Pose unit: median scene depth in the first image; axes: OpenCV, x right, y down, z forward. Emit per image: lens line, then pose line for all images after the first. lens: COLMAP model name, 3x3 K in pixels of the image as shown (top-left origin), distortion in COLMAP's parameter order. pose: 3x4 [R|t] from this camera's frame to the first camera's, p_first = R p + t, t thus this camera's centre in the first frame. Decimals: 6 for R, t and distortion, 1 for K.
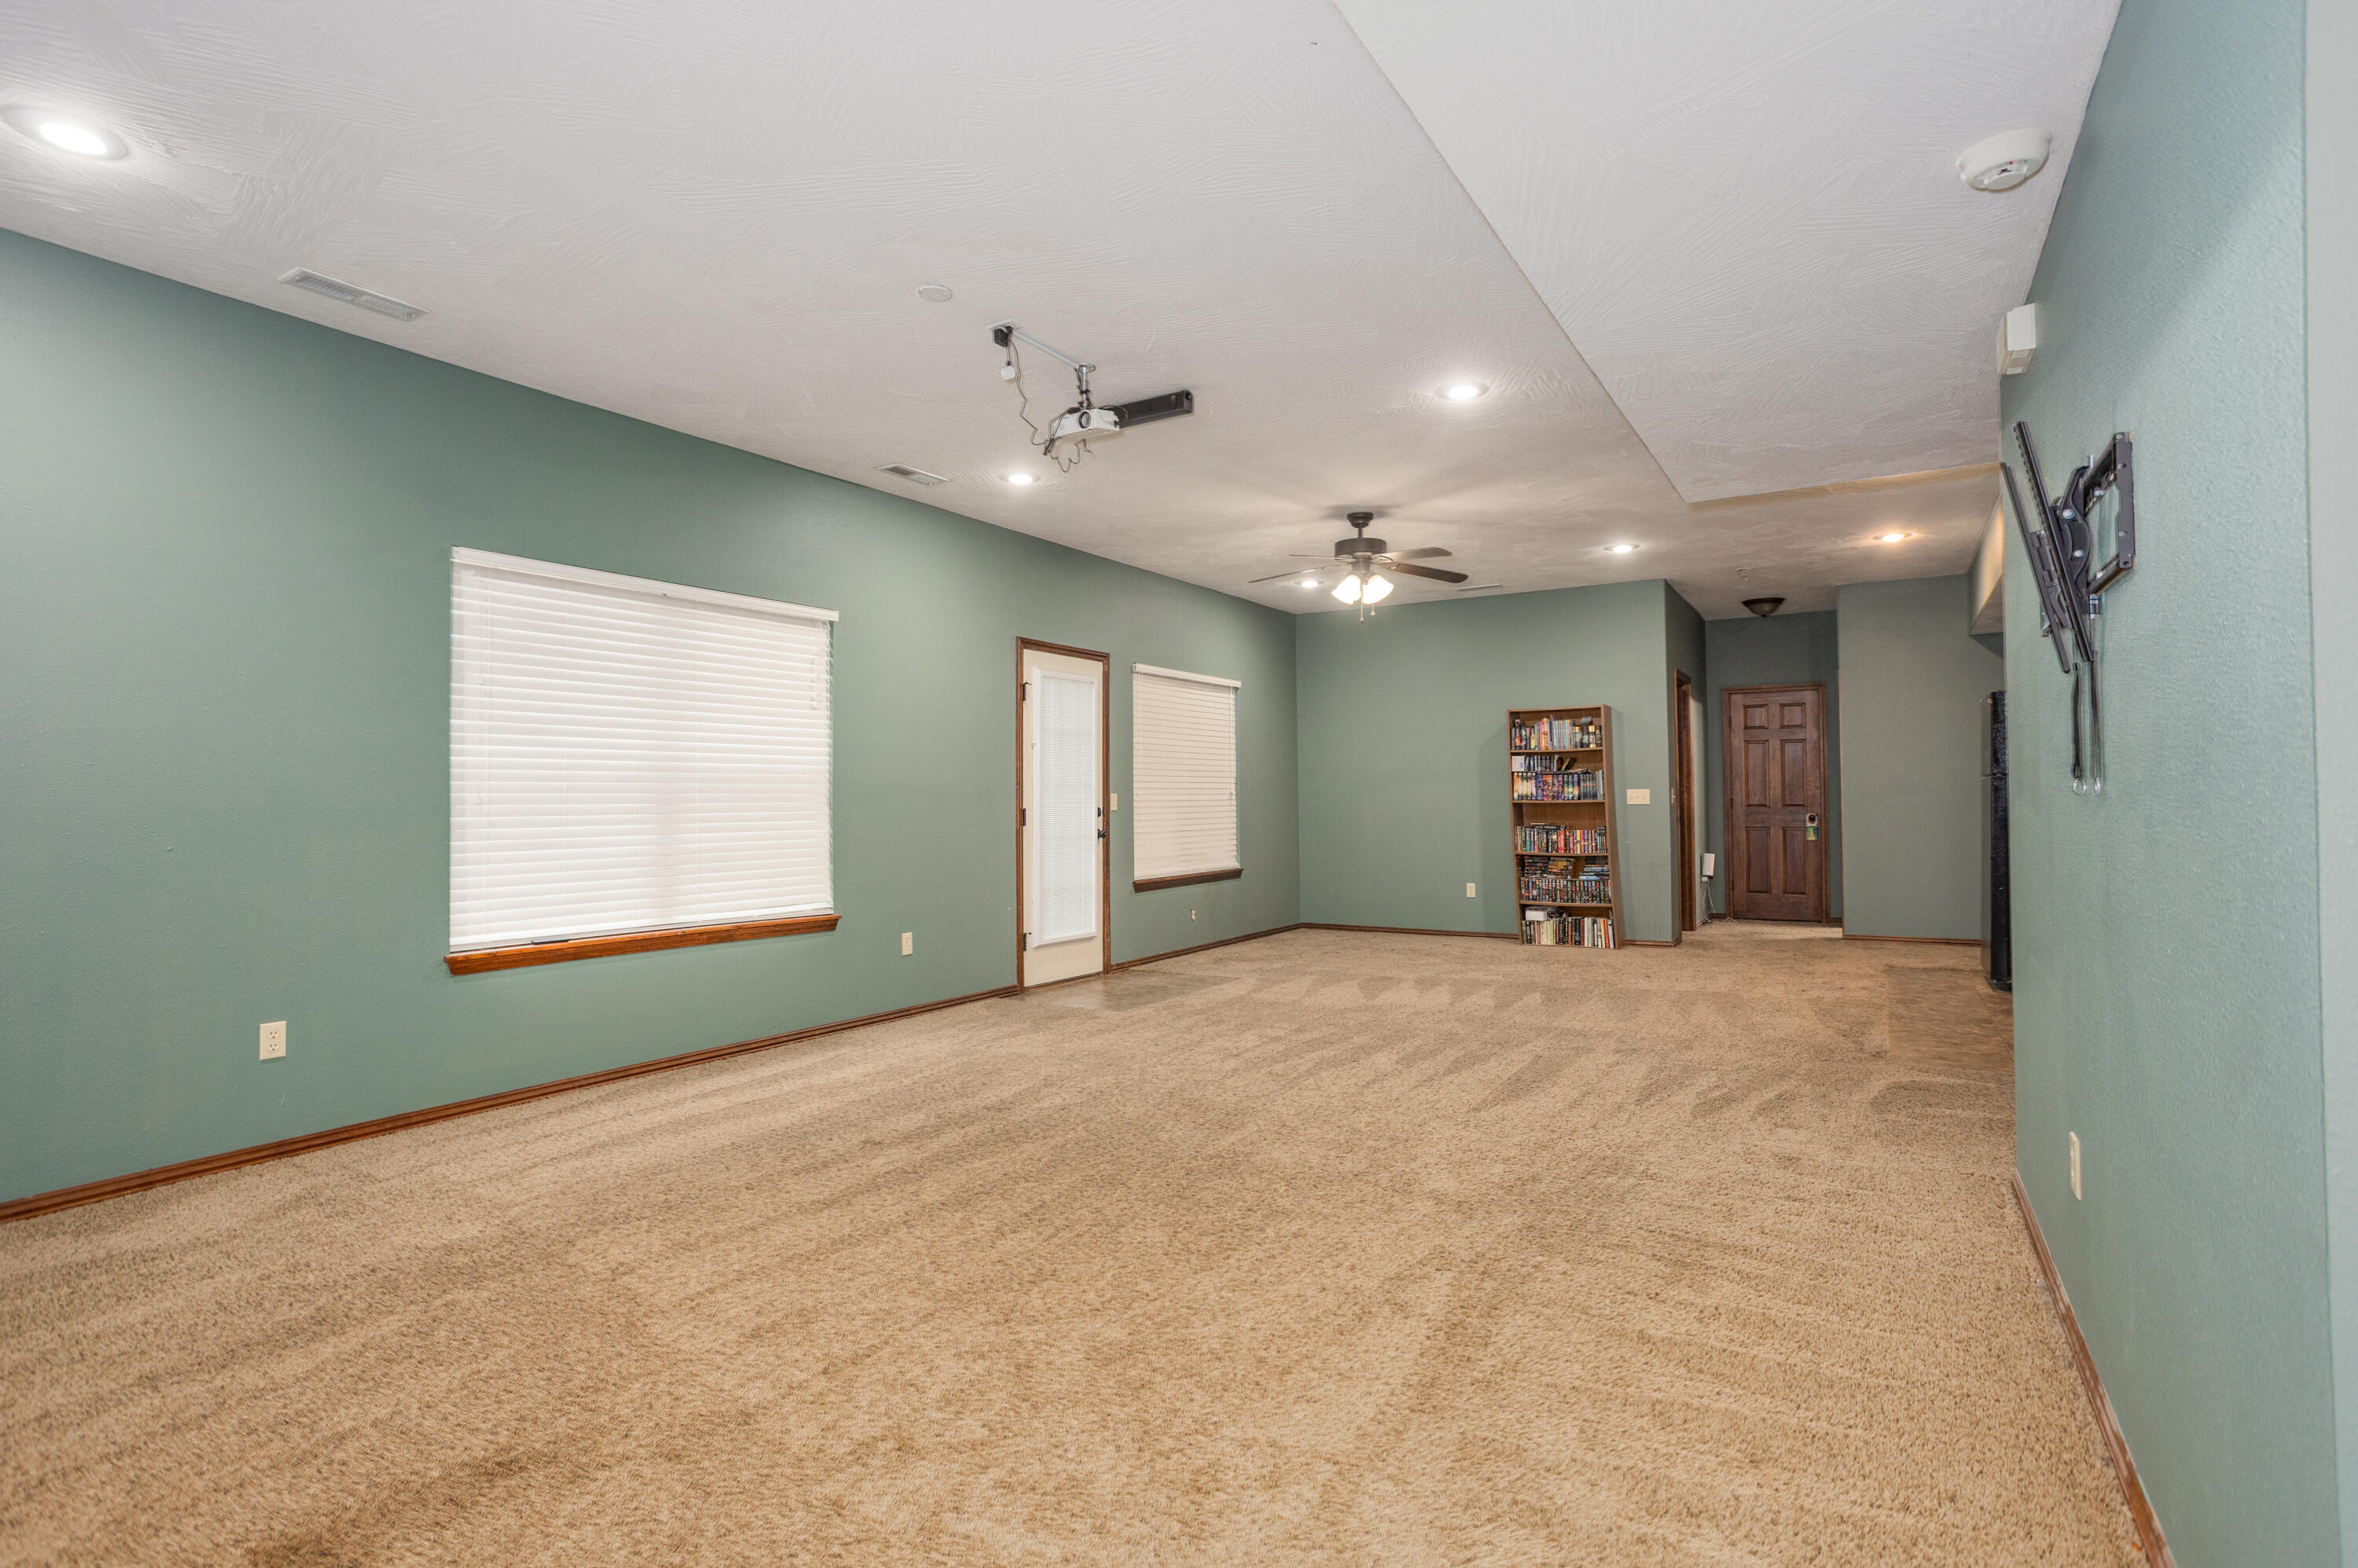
lens RADIAL K [[1179.2, 0, 1129.0], [0, 1179.2, 793.8], [0, 0, 1]] dist [-0.039477, 0.016049]
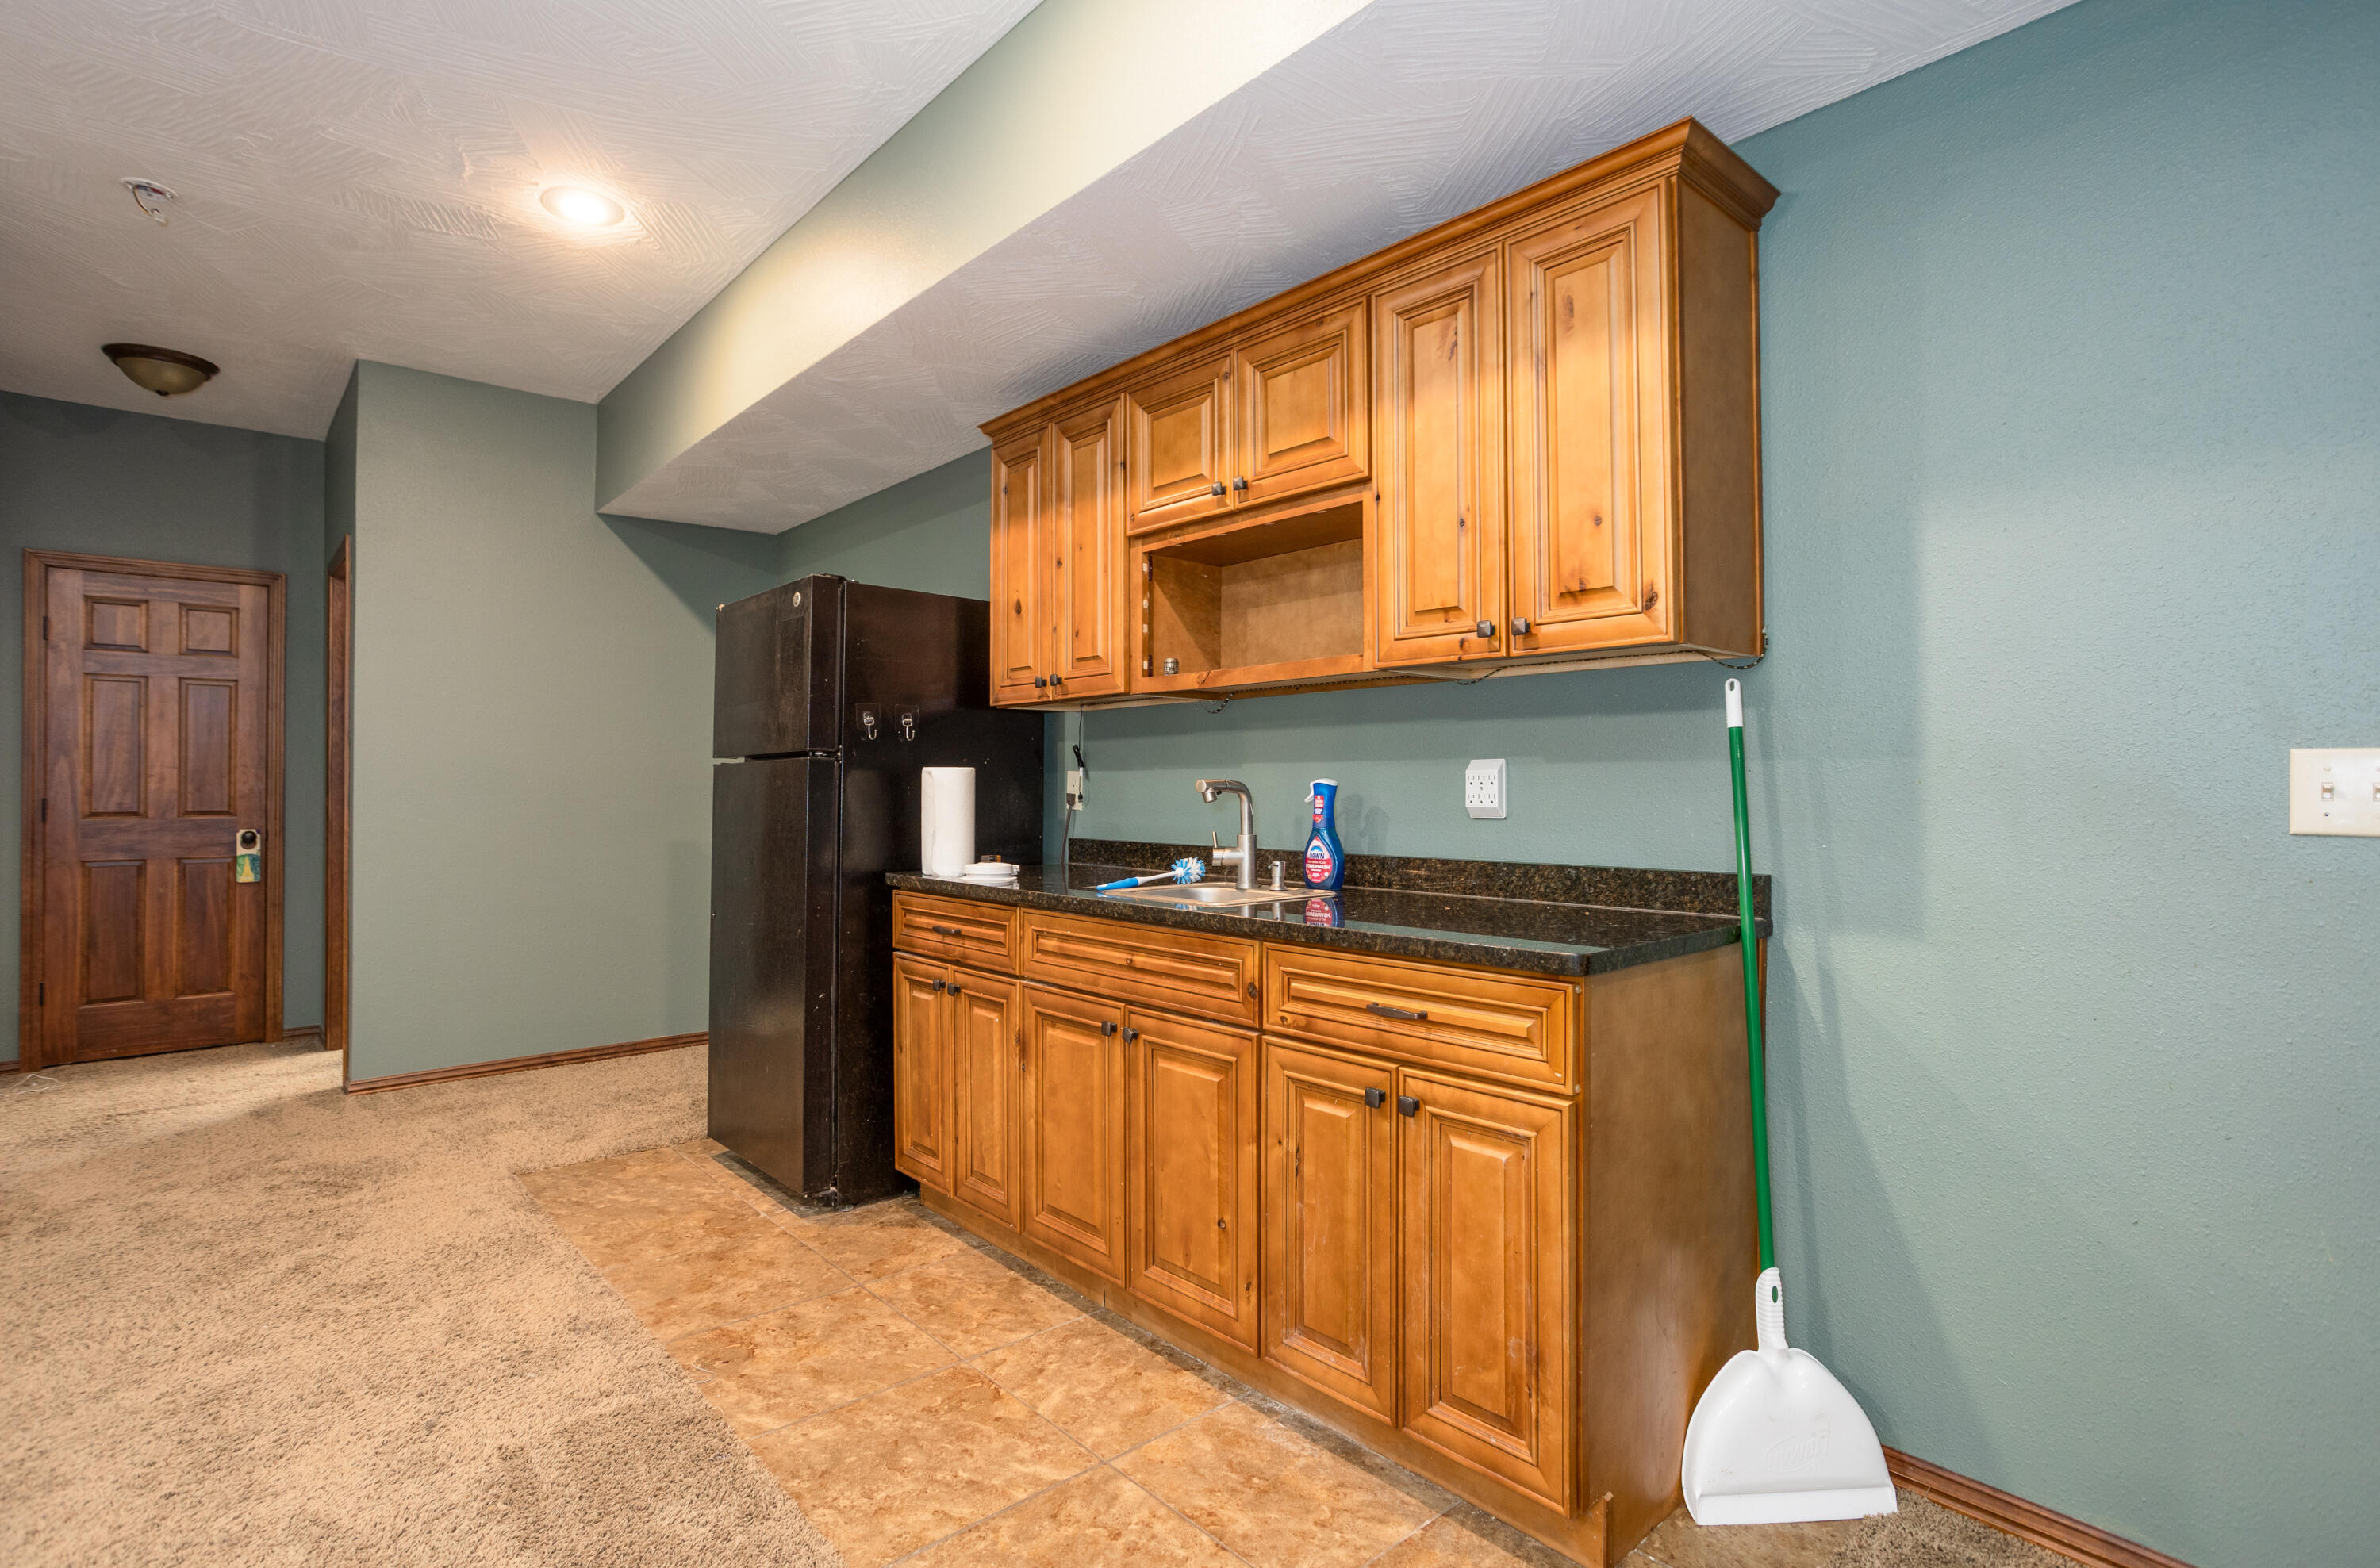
lens RADIAL K [[1145.7, 0, 1192.5], [0, 1145.7, 767.5], [0, 0, 1]] dist [-0.024757, 0.014386]
pose [[0.270565, 0.025330, 0.962368, 0.256973], [-0.005610, 0.999678, -0.024734, 0.000271], [-0.962685, 0.001293, 0.270621, 0.545269]]
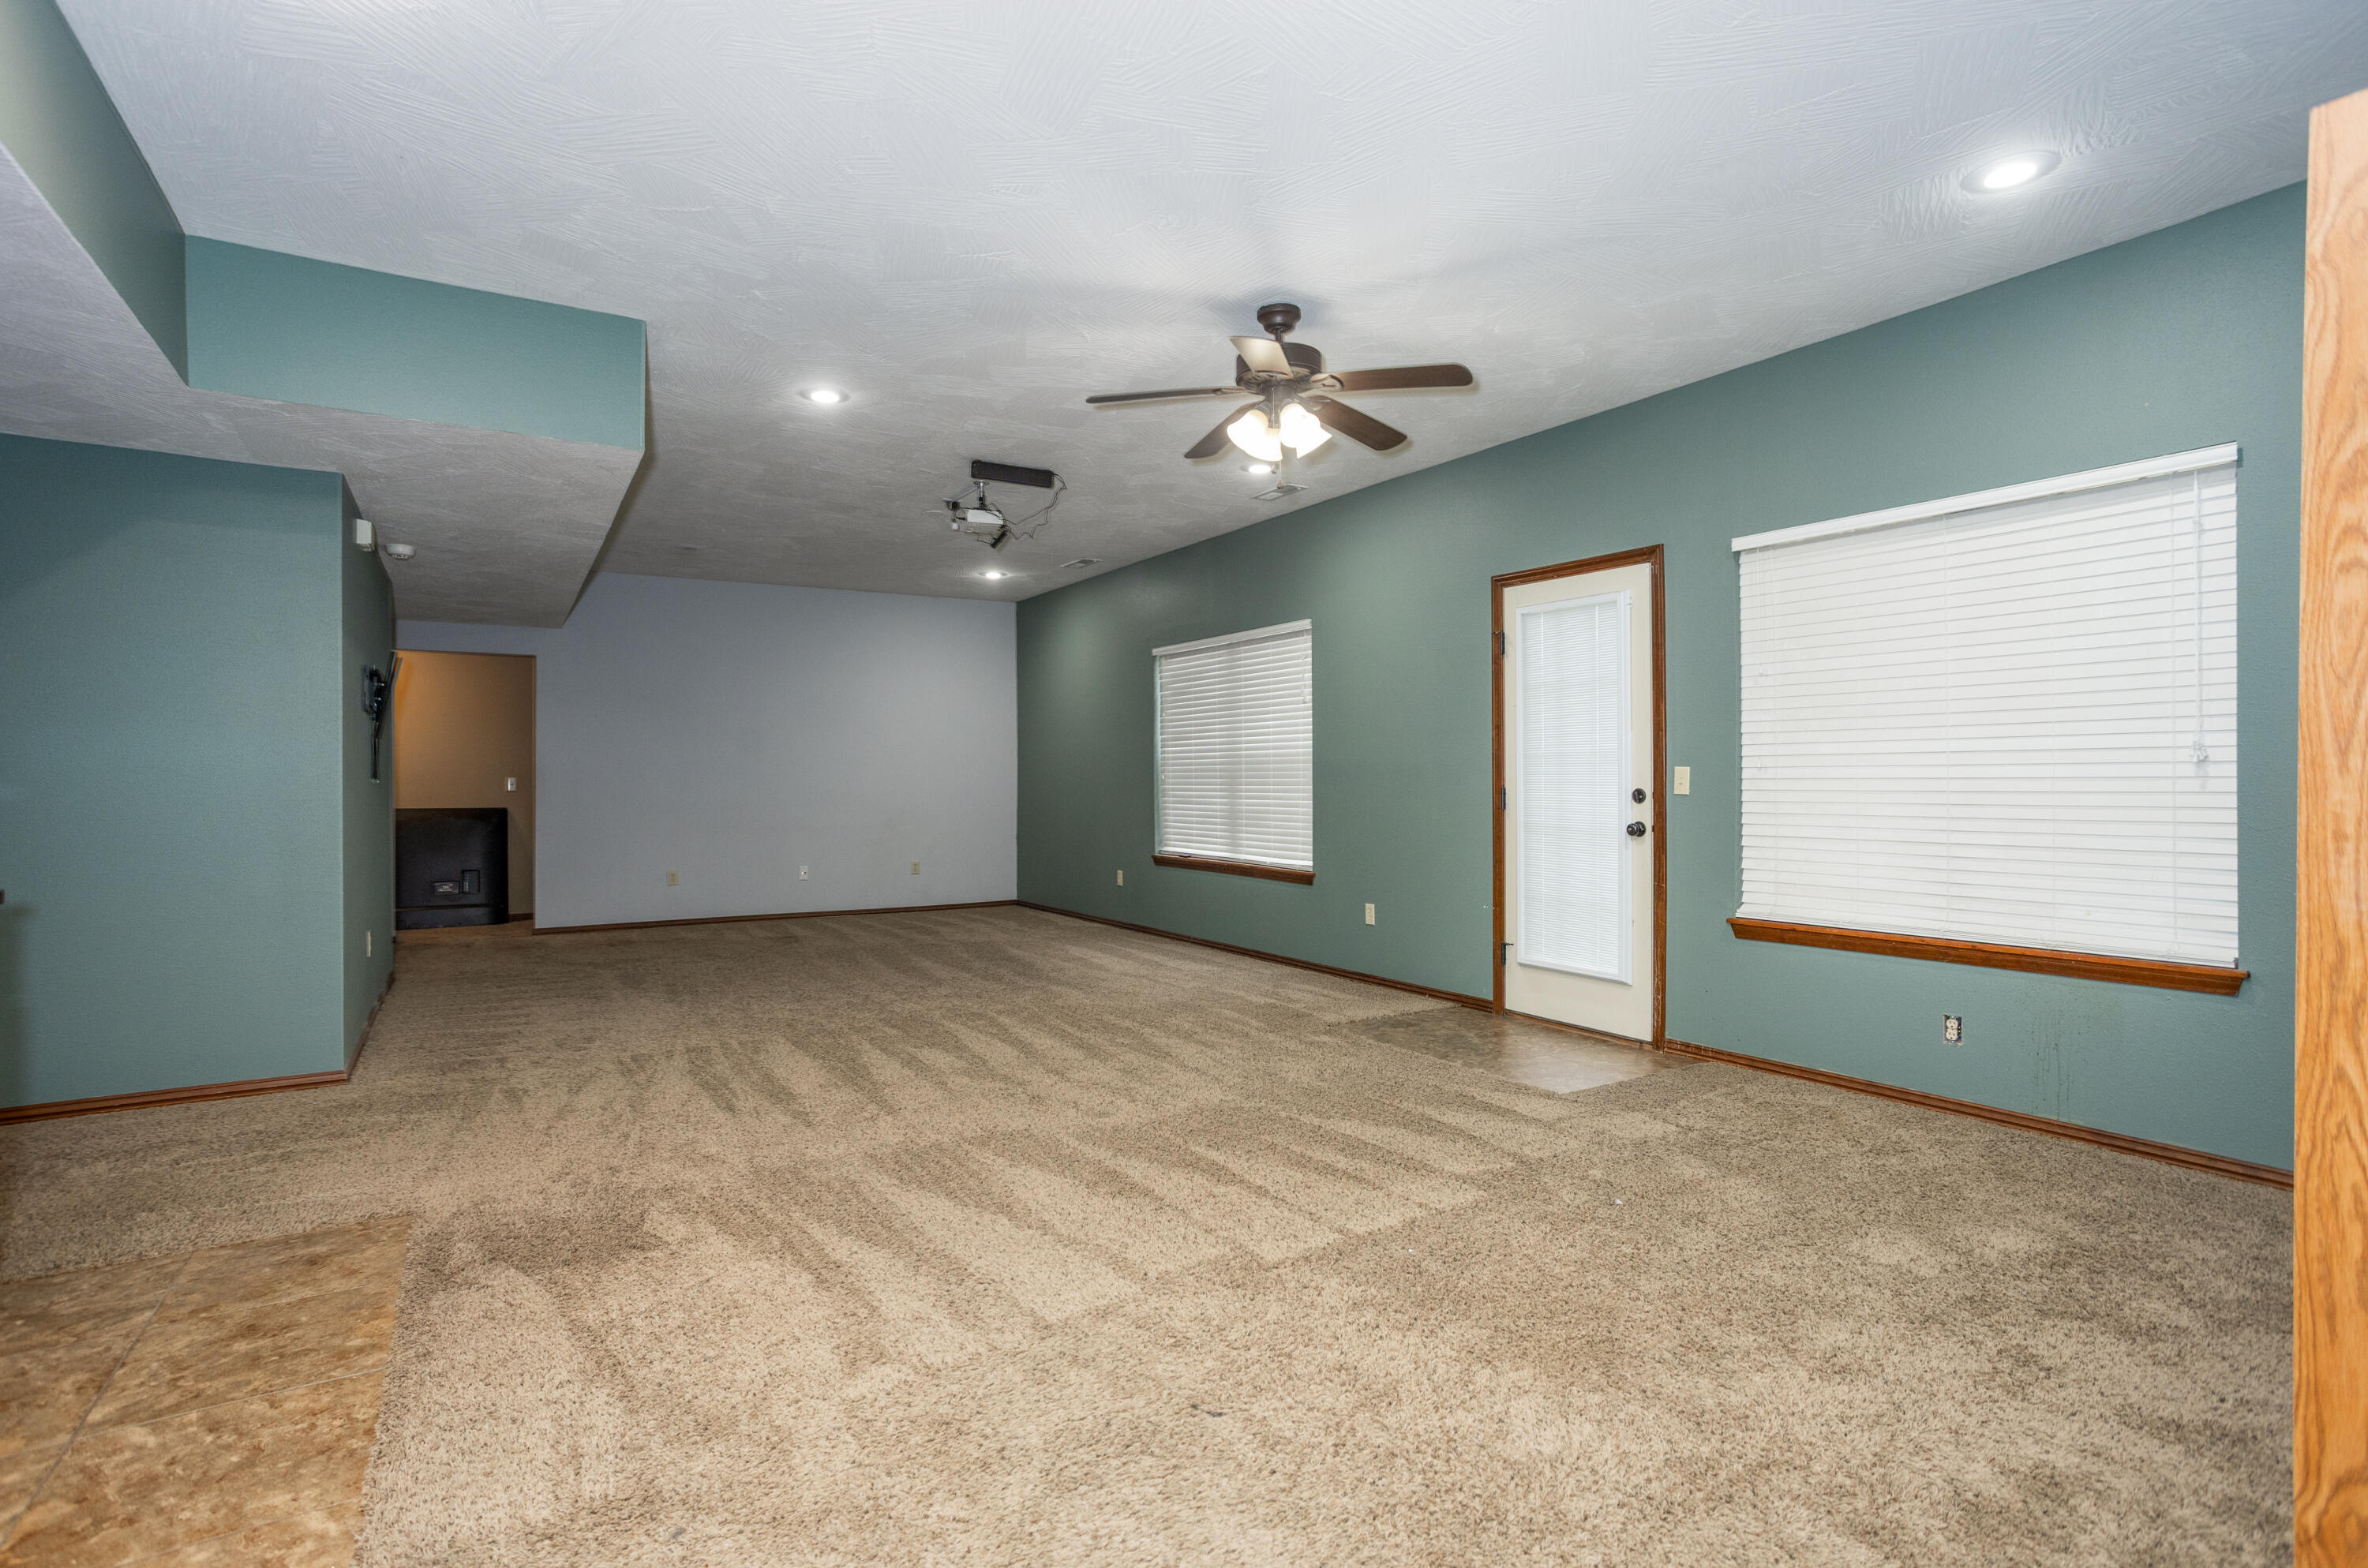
lens RADIAL K [[1184.1, 0, 1198.6], [0, 1184.1, 791.3], [0, 0, 1]] dist [-0.039477, 0.016049]
pose [[-0.435071, 0.015531, -0.900262, 0.586851], [0.010781, 0.999869, 0.012040, 0.002287], [0.900331, -0.004468, -0.435182, 0.934370]]
